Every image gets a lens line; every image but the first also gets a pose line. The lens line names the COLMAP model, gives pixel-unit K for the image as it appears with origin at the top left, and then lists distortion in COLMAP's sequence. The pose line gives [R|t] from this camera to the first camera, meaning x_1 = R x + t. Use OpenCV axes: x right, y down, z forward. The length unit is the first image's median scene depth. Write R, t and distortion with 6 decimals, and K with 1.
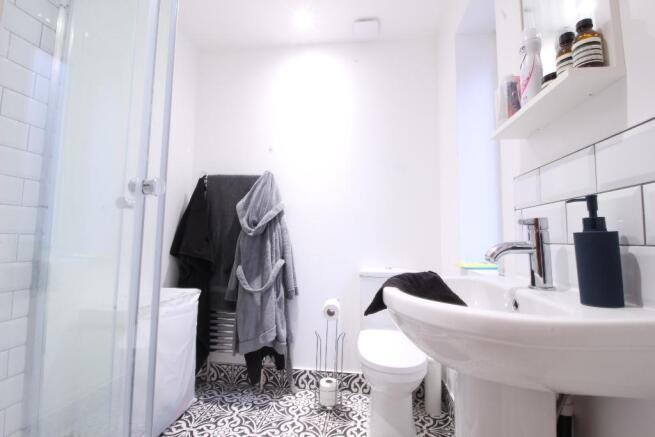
lens RADIAL K [[314.1, 0, 330.4], [0, 314.1, 216.0], [0, 0, 1]] dist [-0.001035, -0.007466]
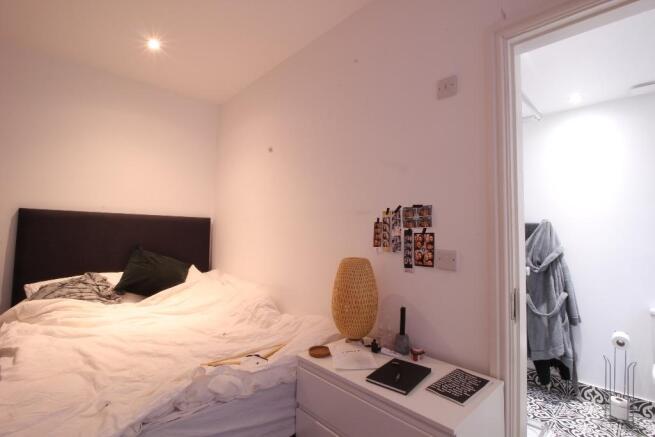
lens RADIAL K [[314.1, 0, 330.4], [0, 314.1, 216.0], [0, 0, 1]] dist [-0.001035, -0.007466]
pose [[0.778299, -0.035185, -0.626907, -0.088971], [0.033508, 0.999333, -0.014488, -0.185044], [0.626999, -0.009730, 0.778960, -0.576051]]
